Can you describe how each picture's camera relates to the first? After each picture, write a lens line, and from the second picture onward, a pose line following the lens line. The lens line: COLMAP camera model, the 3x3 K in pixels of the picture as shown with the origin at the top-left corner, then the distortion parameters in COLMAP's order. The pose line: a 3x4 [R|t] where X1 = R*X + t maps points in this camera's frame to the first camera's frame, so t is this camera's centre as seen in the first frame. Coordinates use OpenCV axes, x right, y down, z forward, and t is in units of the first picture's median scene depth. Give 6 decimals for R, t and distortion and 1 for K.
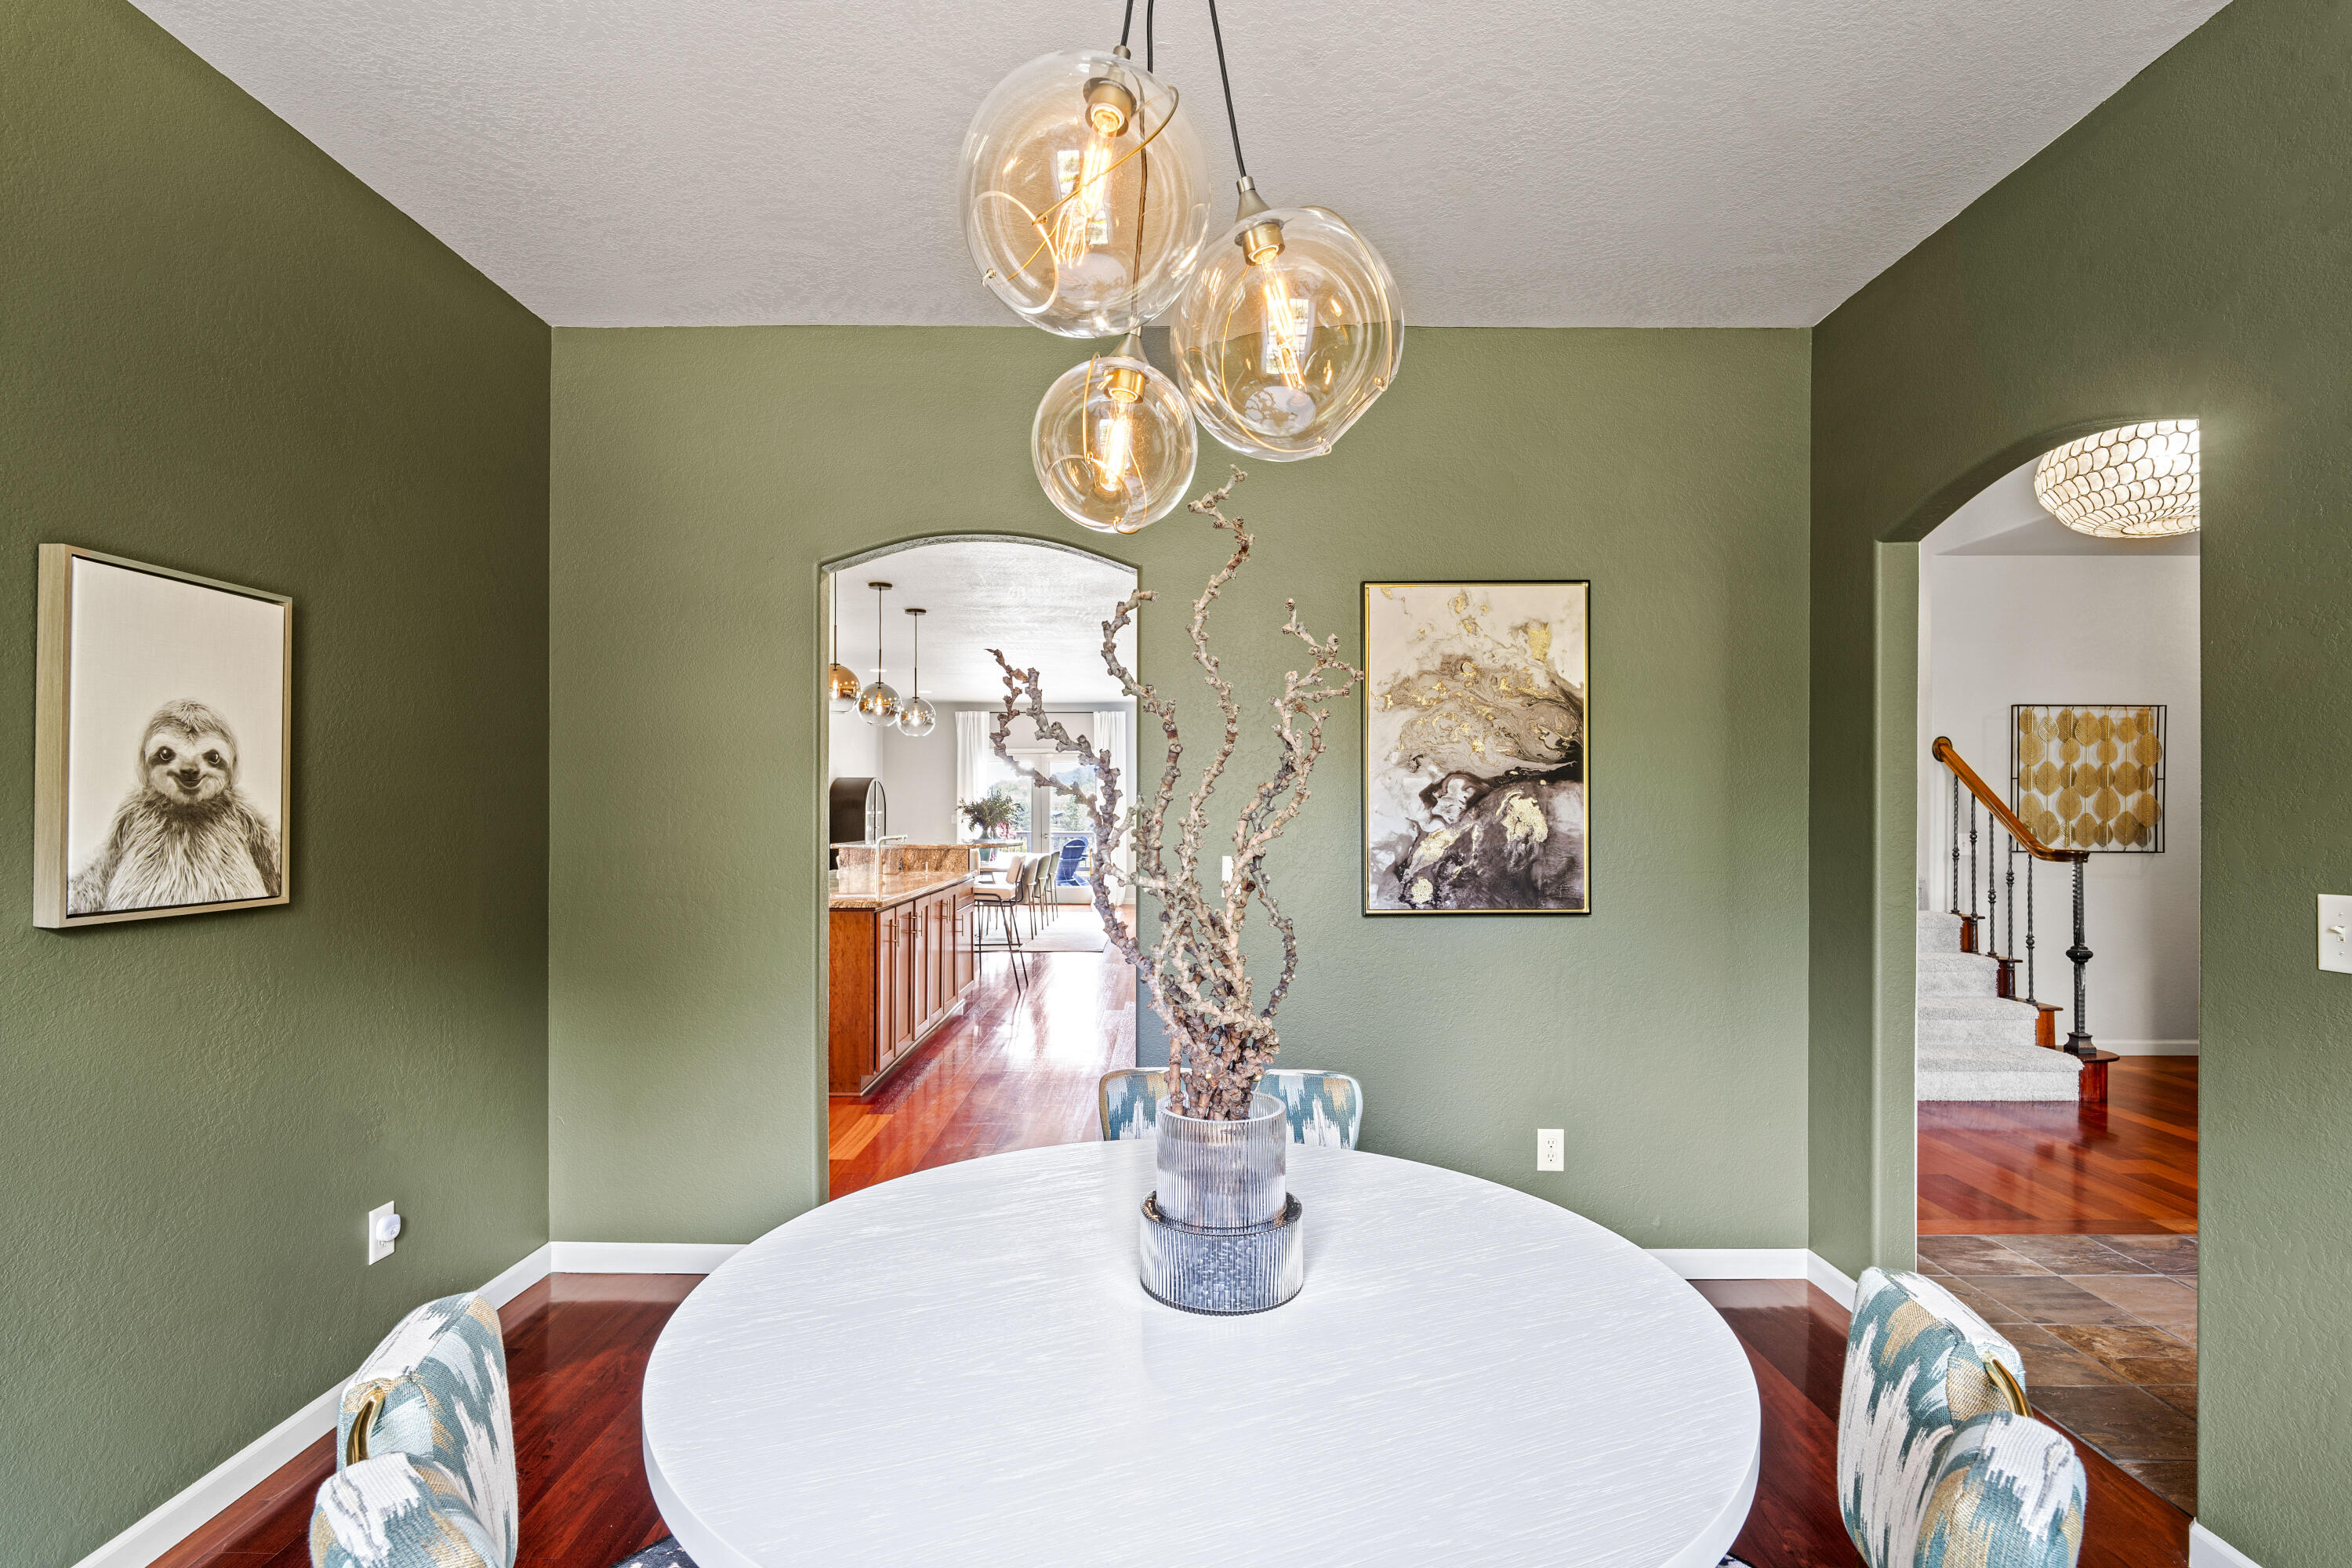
lens RADIAL K [[1119.4, 0, 1176.7], [0, 1119.4, 816.9], [0, 0, 1]] dist [-0.002054, -0.003033]
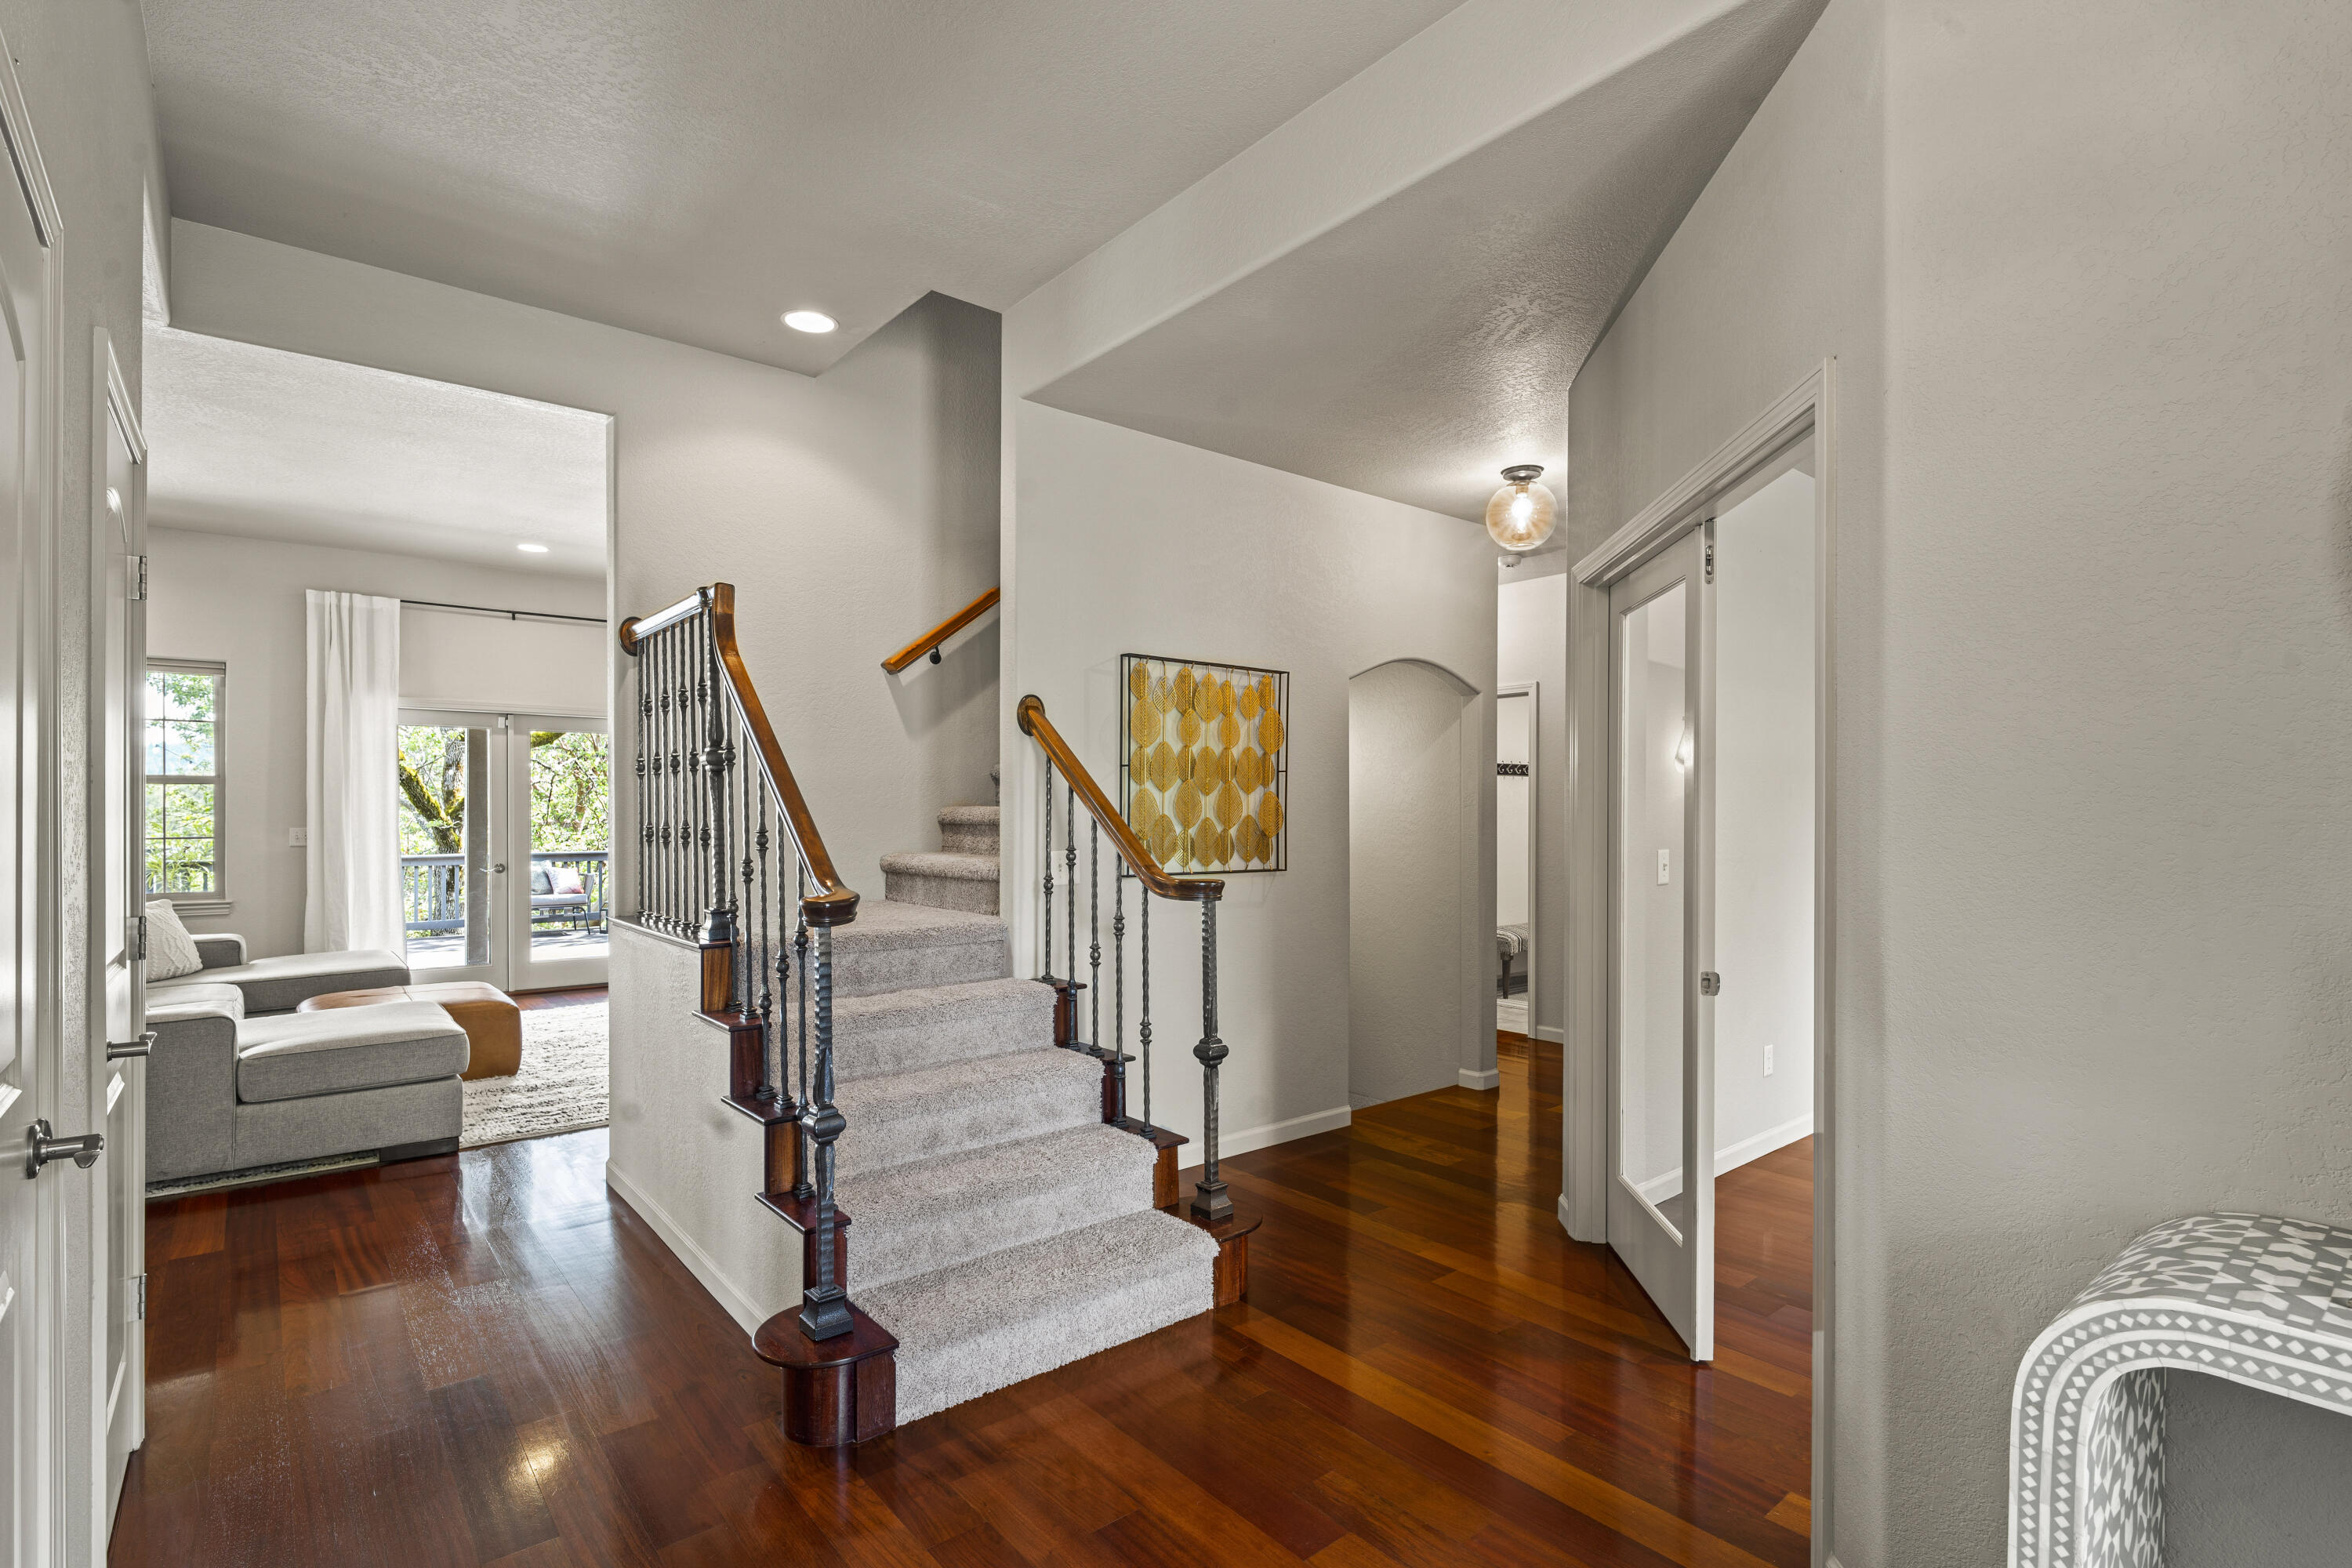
lens RADIAL K [[1119.4, 0, 1185.2], [0, 1119.4, 808.1], [0, 0, 1]] dist [-0.002054, -0.003033]
pose [[0.763948, 0.002349, 0.645274, 0.356874], [-0.000599, 0.999996, -0.002931, -0.007516], [-0.645278, 0.001852, 0.763946, 0.479670]]
